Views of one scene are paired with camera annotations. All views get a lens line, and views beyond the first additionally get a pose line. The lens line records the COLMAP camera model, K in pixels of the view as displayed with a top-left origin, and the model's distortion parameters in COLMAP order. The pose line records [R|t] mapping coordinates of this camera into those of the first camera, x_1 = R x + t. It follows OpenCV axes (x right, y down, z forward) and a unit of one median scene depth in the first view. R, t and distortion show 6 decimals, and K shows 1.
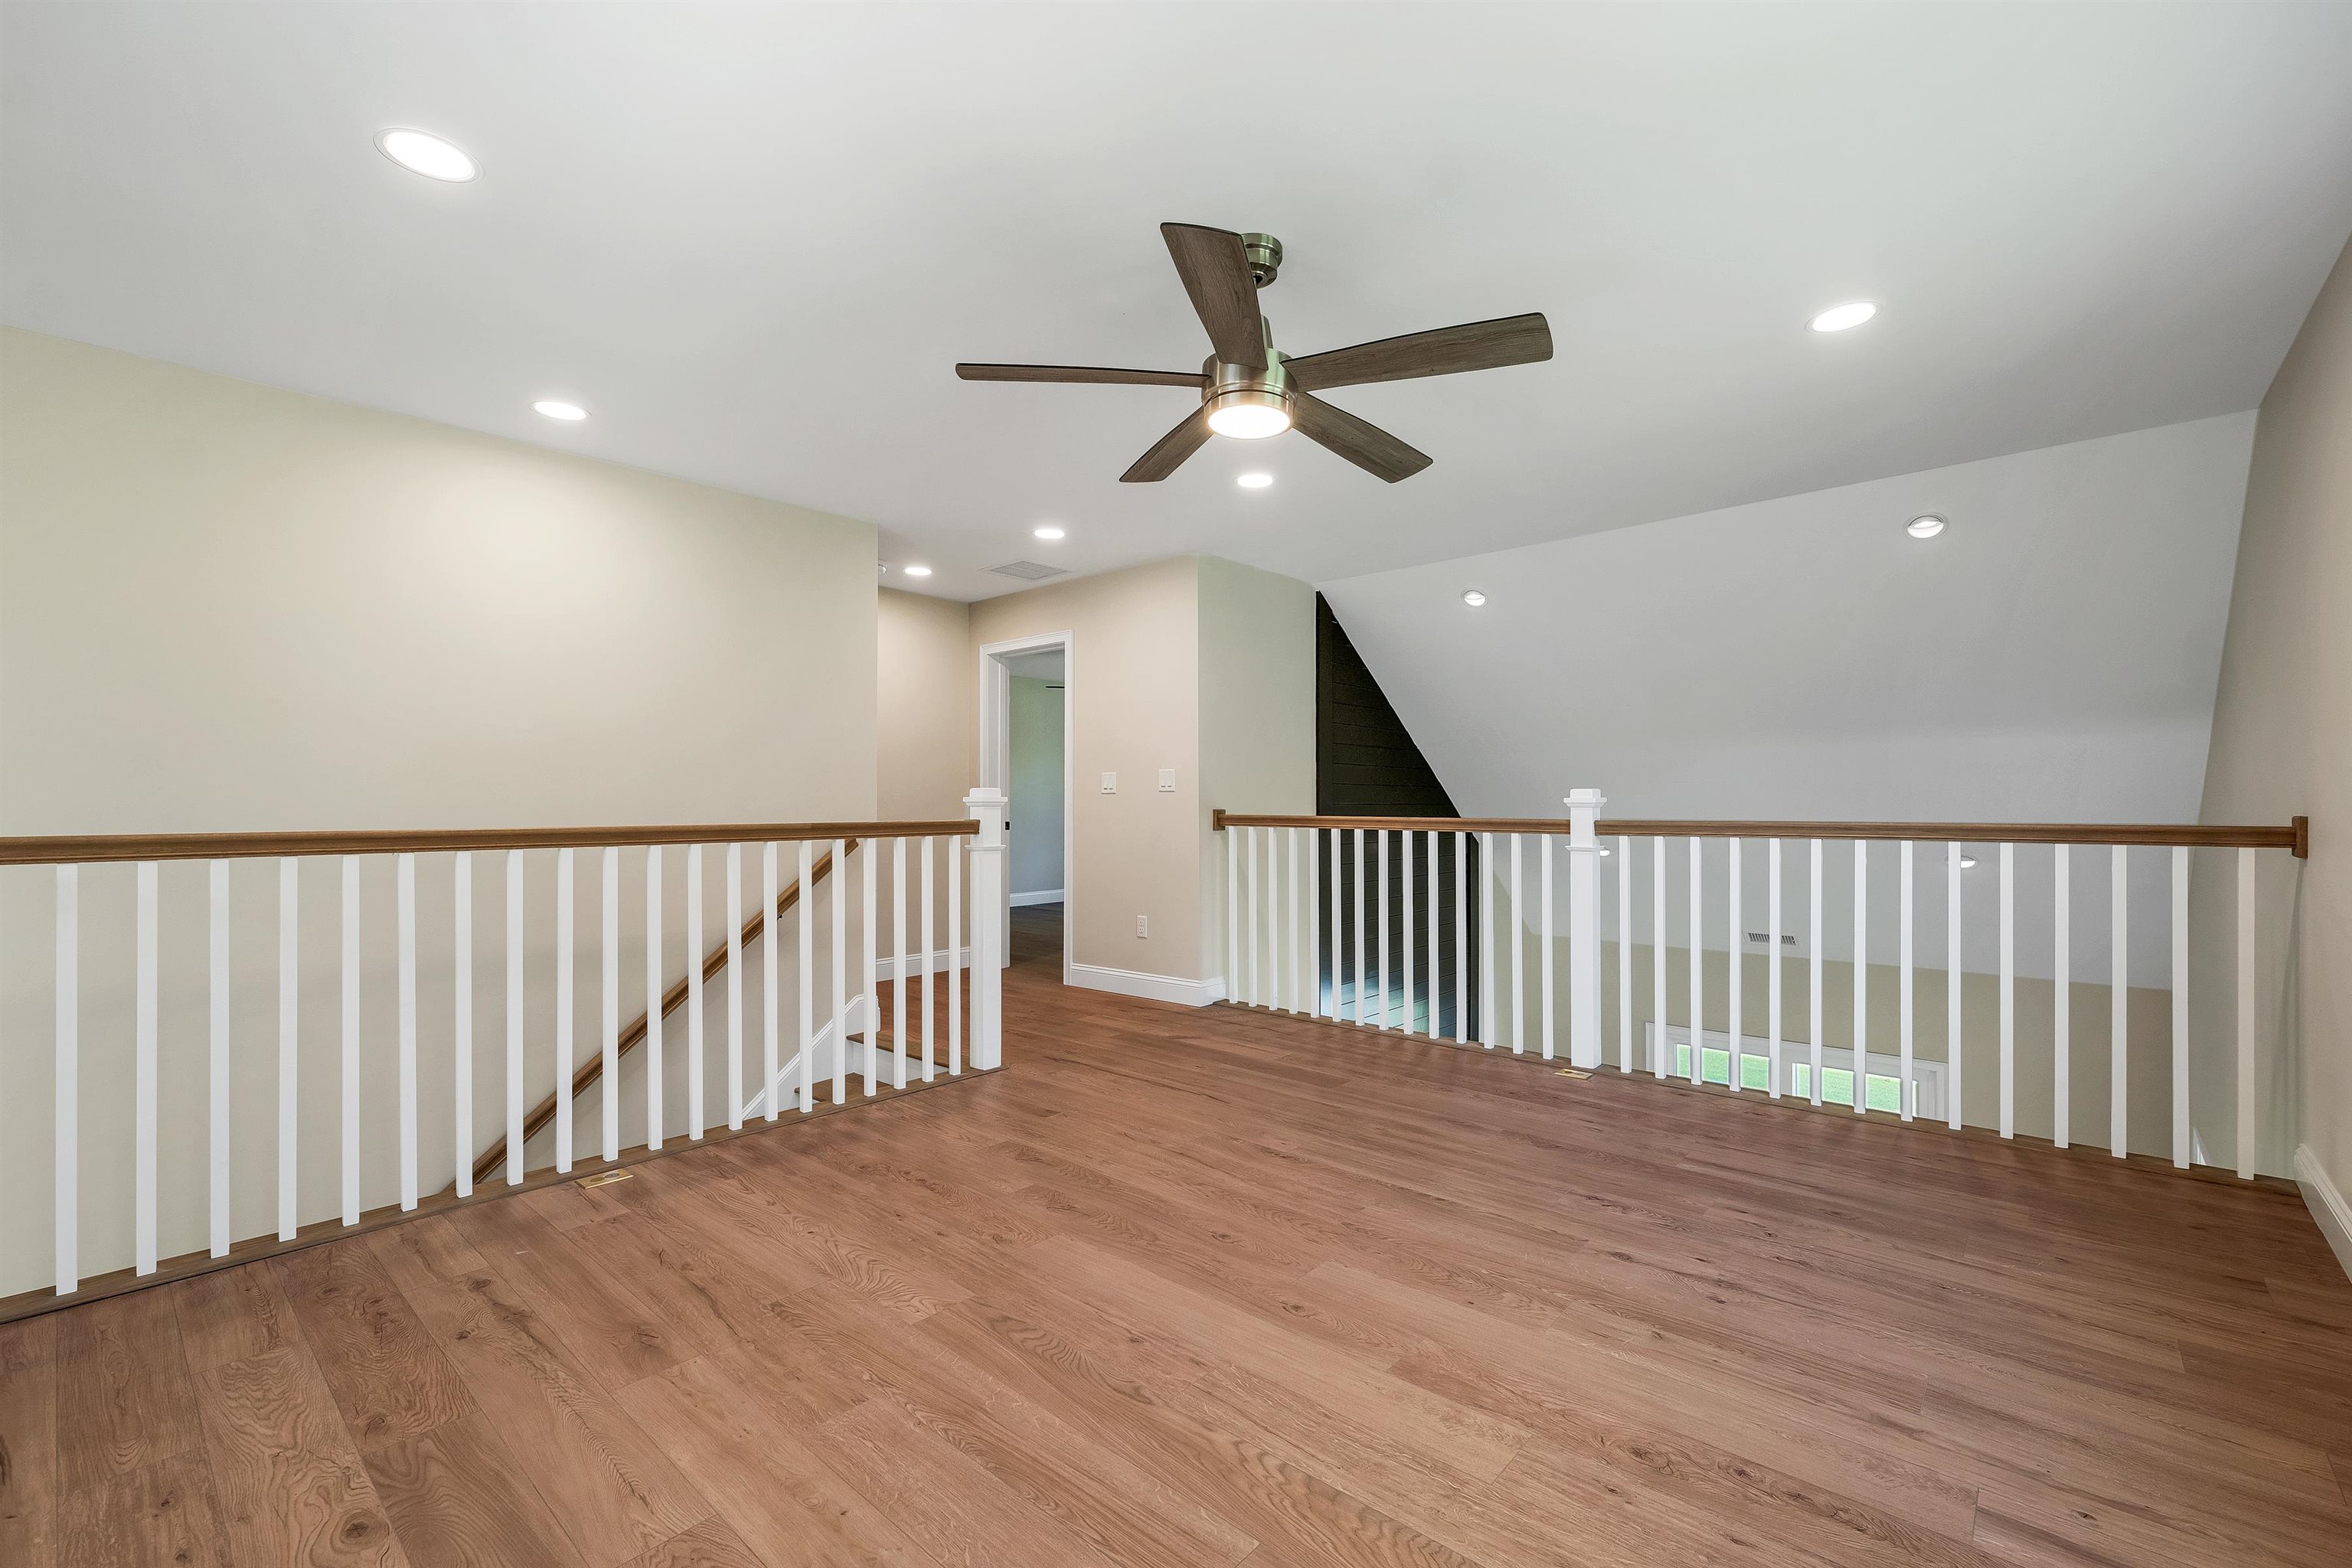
lens RADIAL K [[986.9, 0, 1180.5], [0, 986.9, 801.9], [0, 0, 1]] dist [0.001230, 0.000026]
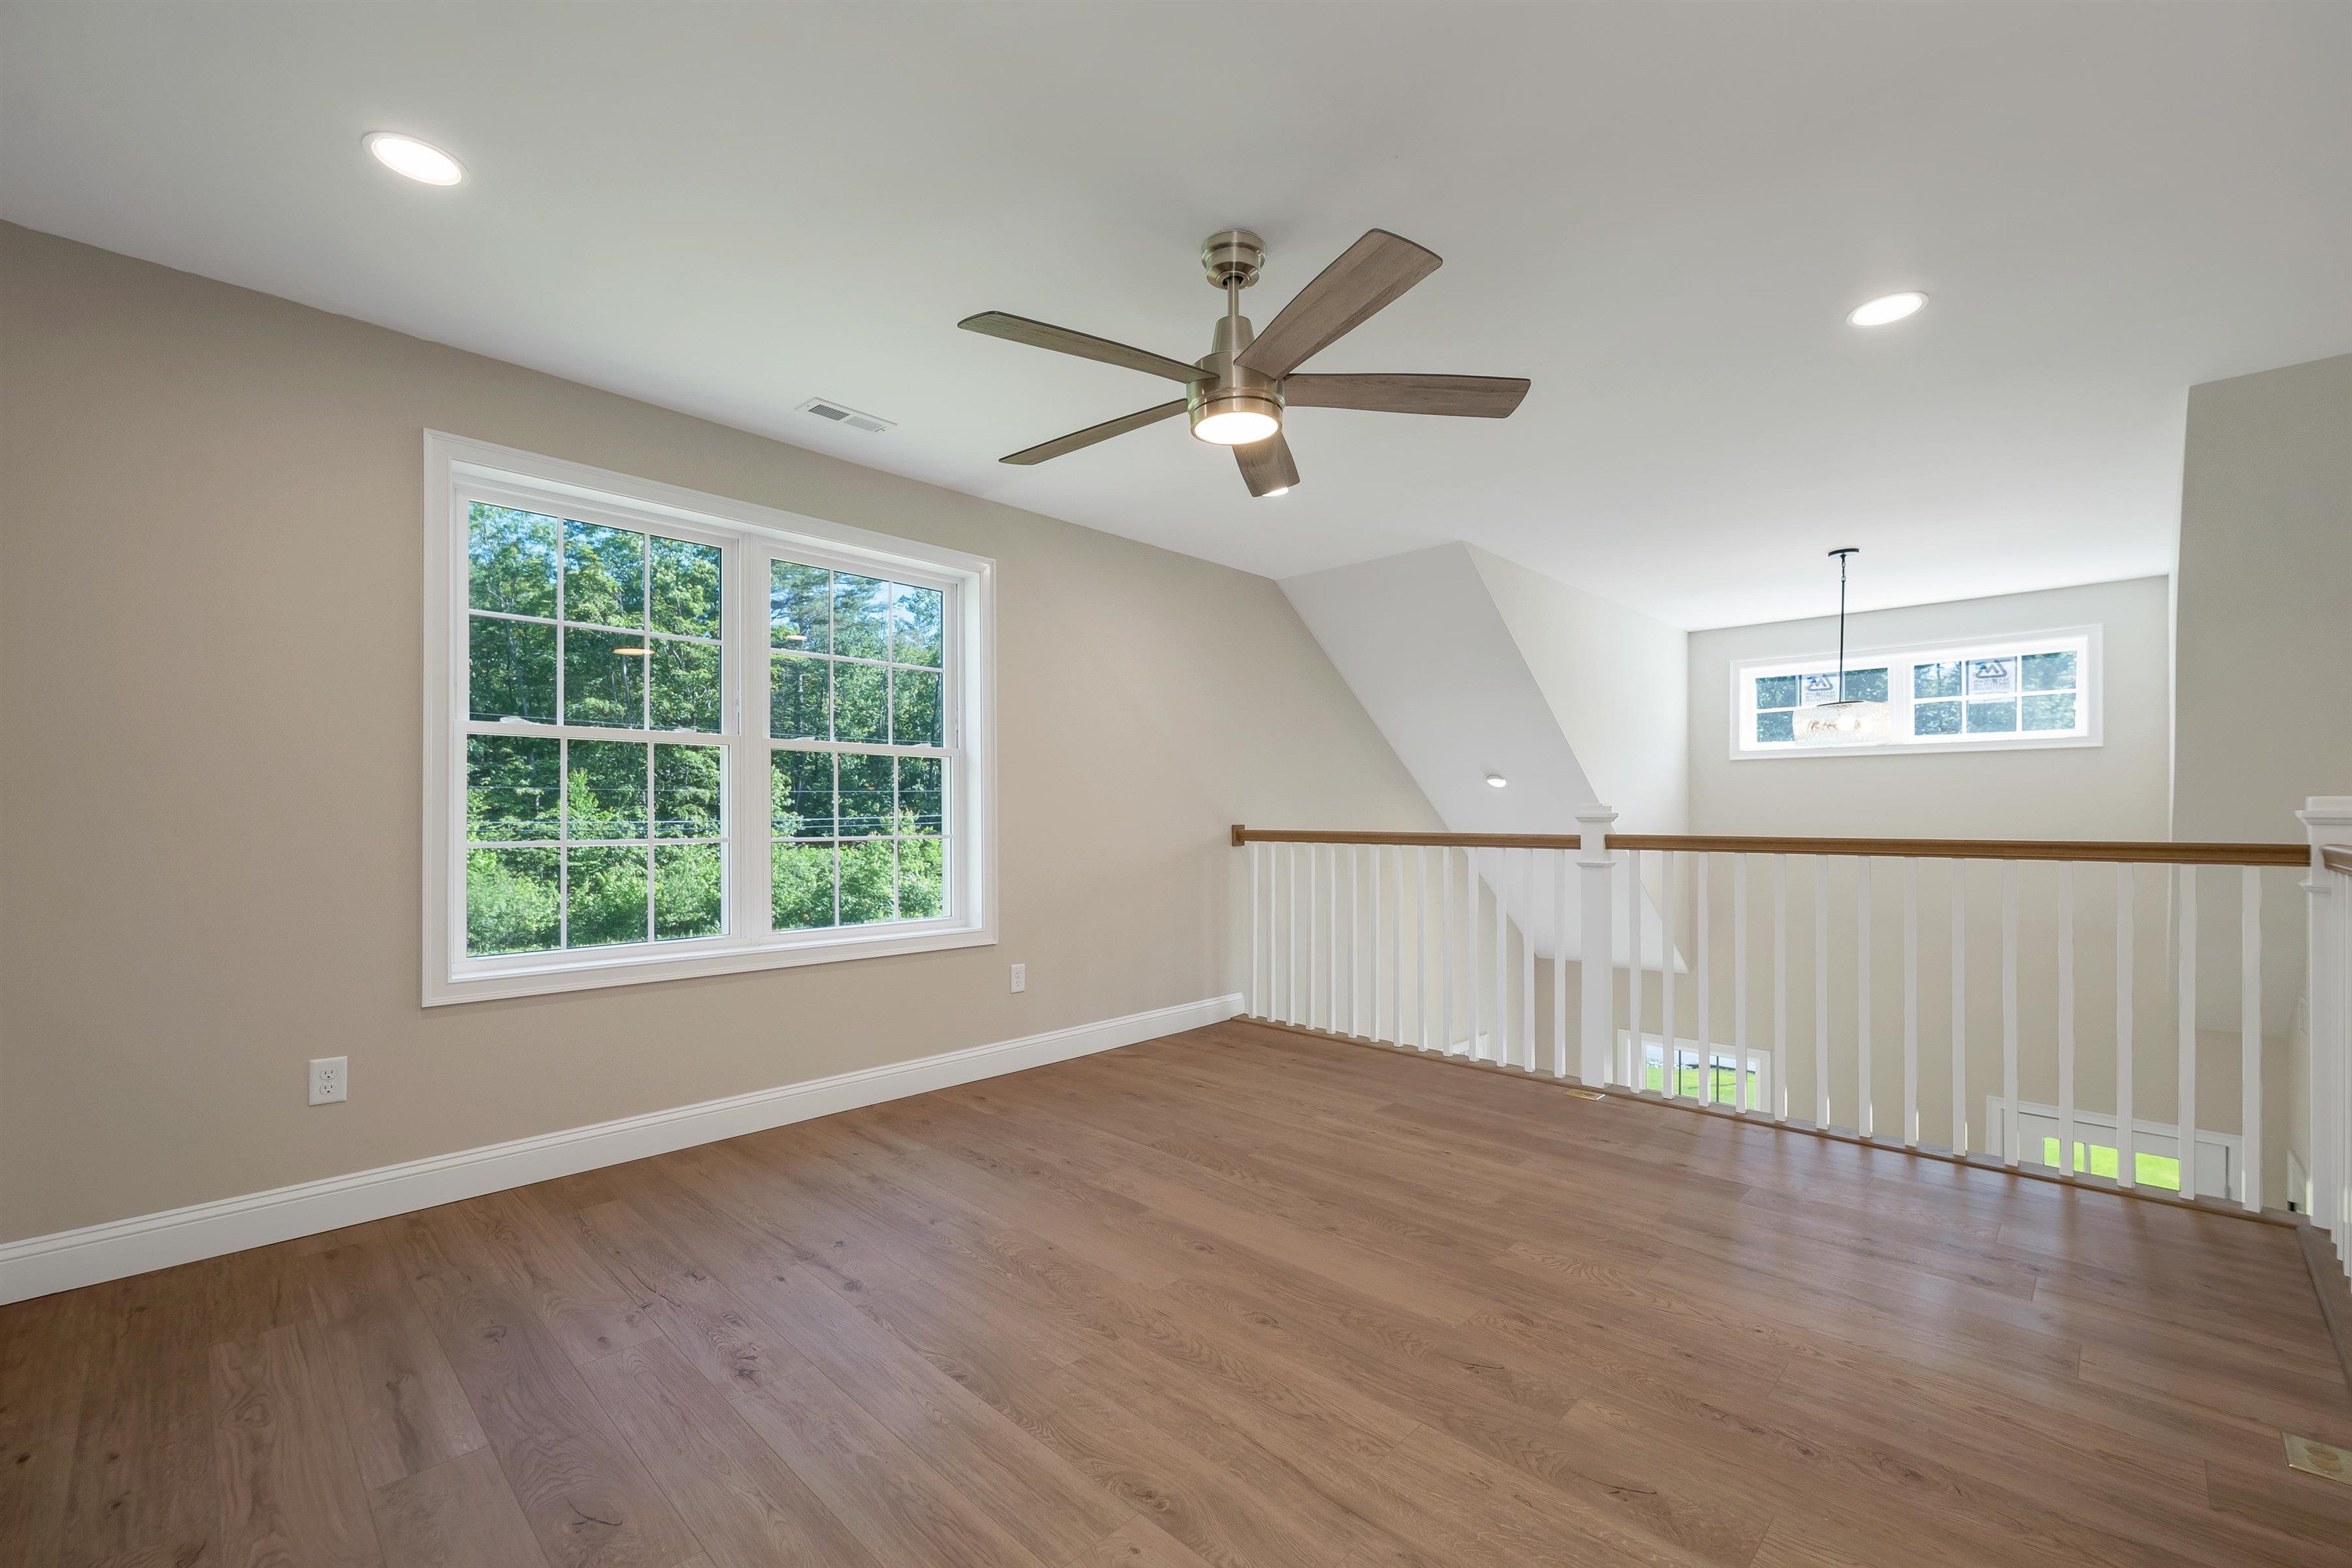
lens RADIAL K [[979.8, 0, 1173.4], [0, 979.8, 821.6], [0, 0, 1]] dist [-0.000960, -0.000265]
pose [[-0.998799, 0.002078, 0.048947, 0.072249], [0.002438, 0.999970, 0.007301, -0.002181], [-0.048931, 0.007412, -0.998775, 1.674763]]
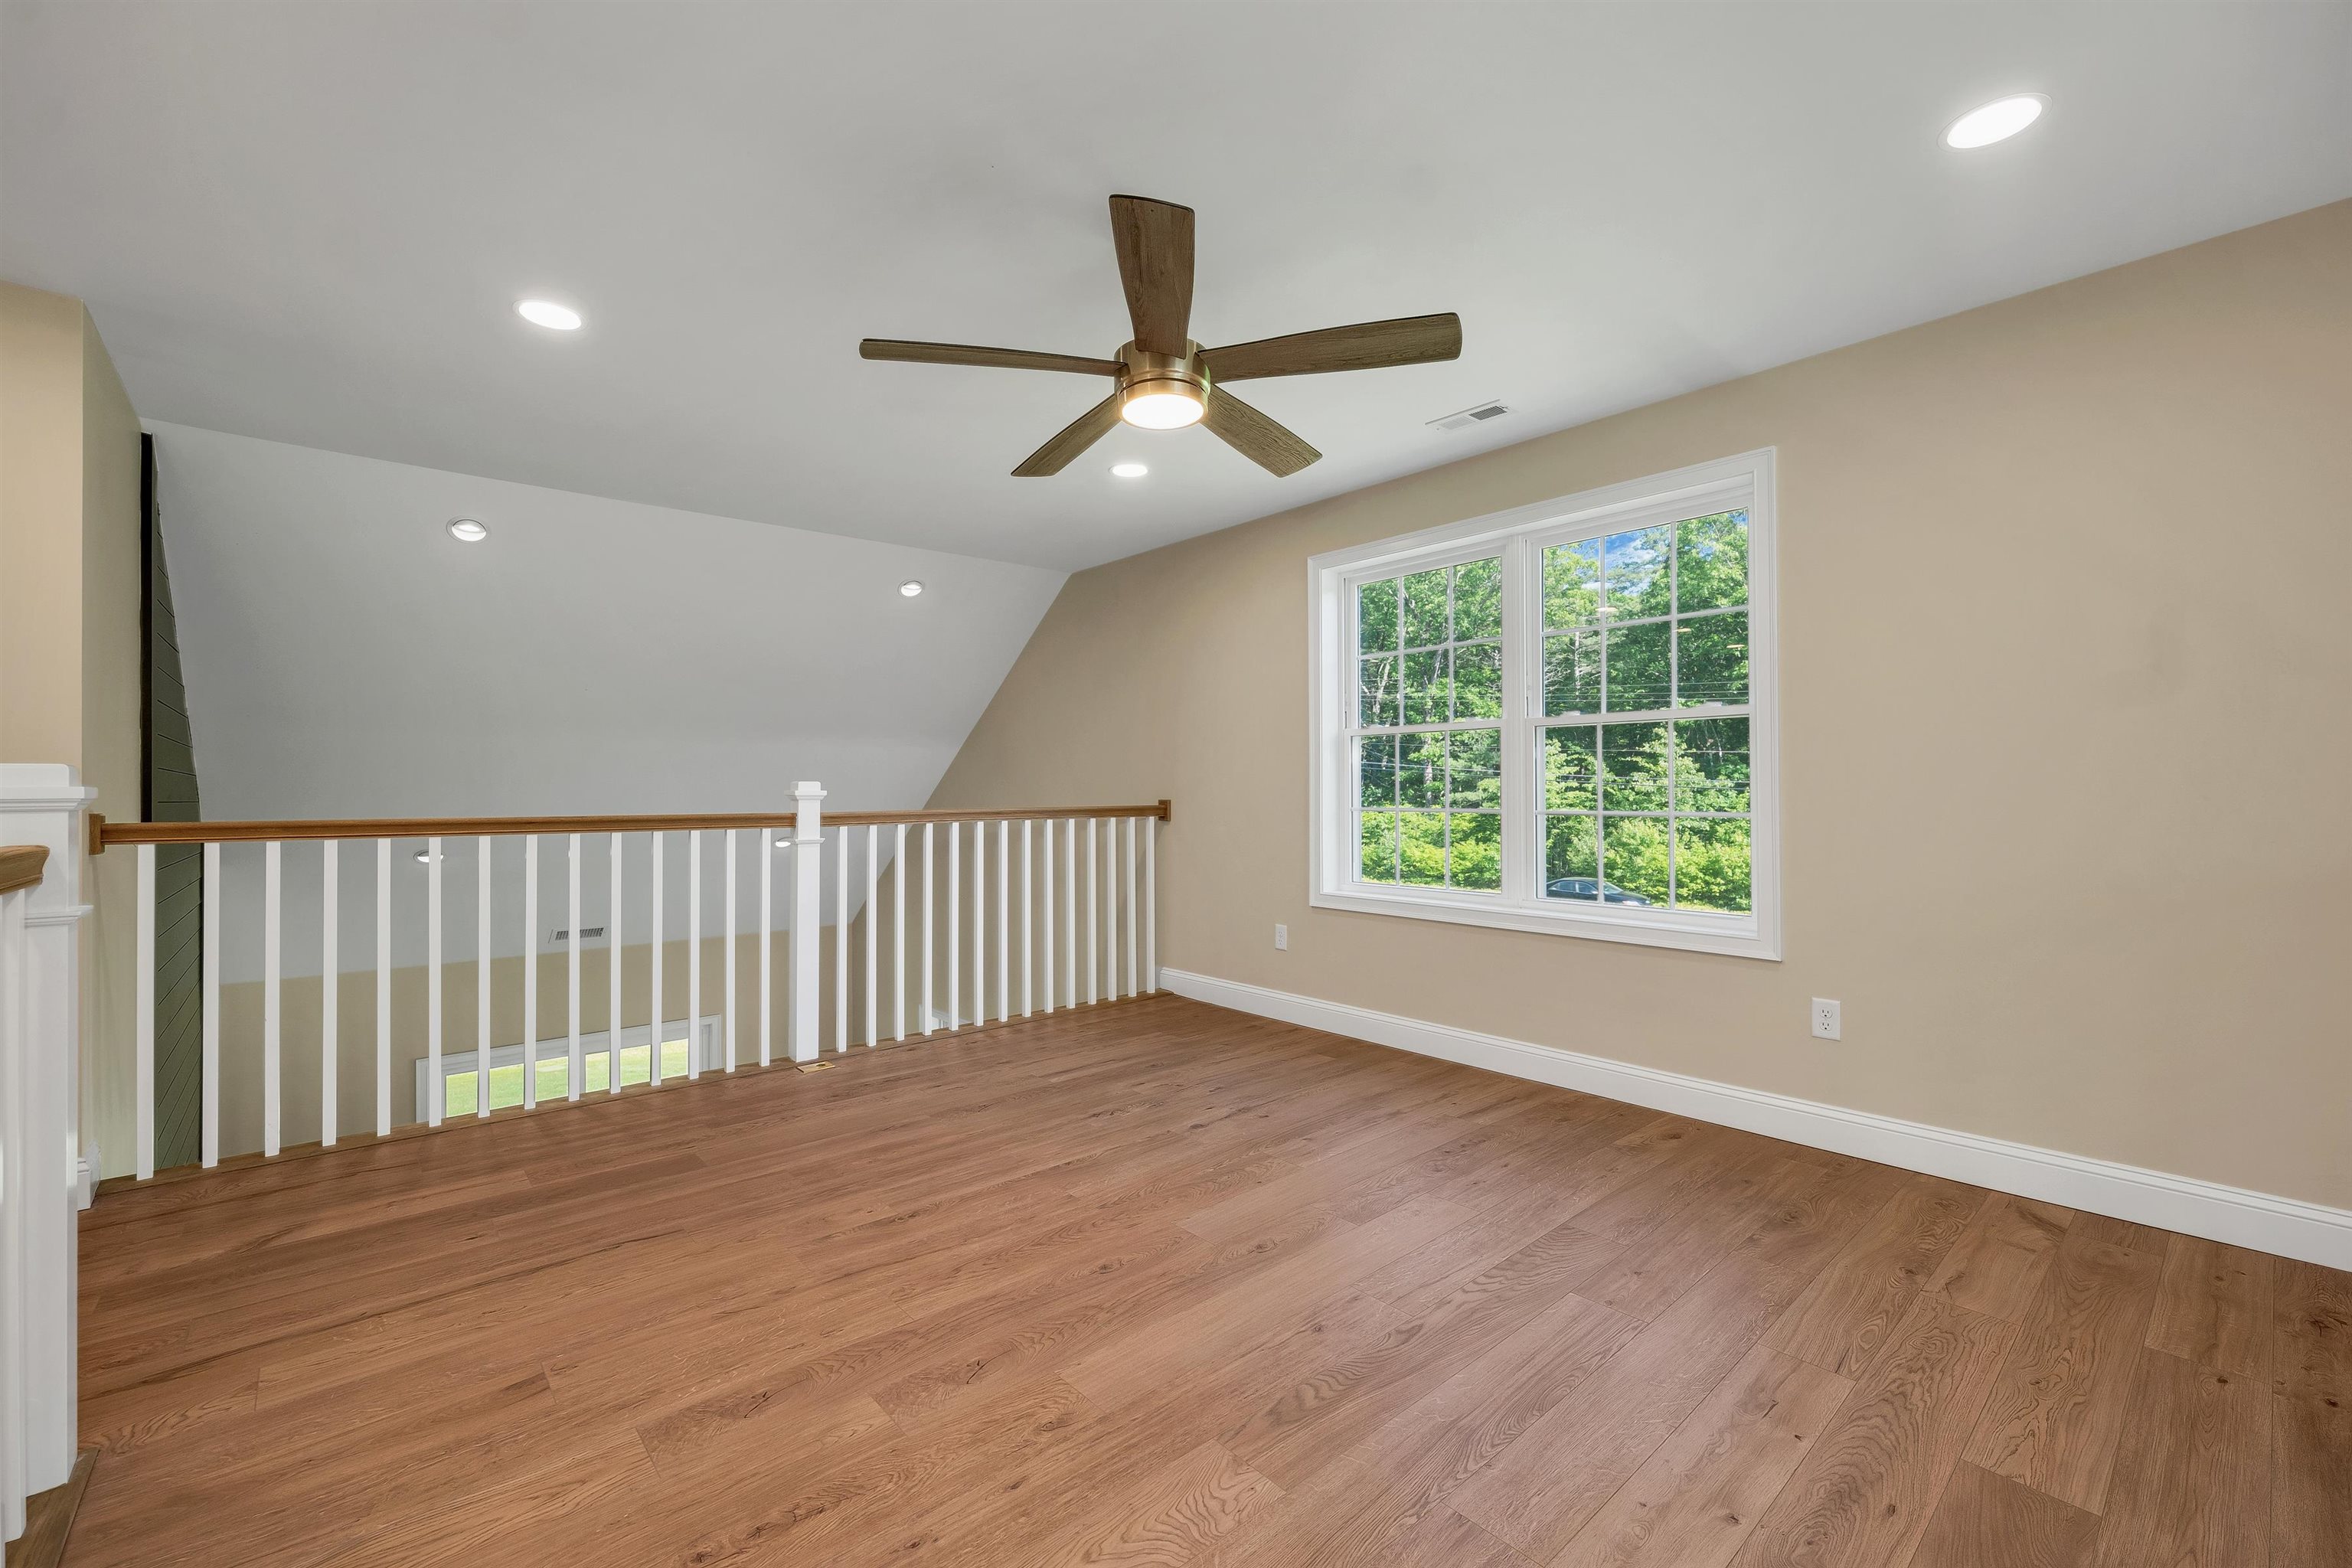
lens RADIAL K [[964.5, 0, 1174.3], [0, 964.5, 788.5], [0, 0, 1]] dist [0.001676, 0.000052]
pose [[0.127351, 0.003343, 0.991852, -0.756545], [0.005757, 0.999975, -0.004109, -0.000369], [-0.991841, 0.006234, 0.127329, 0.740575]]
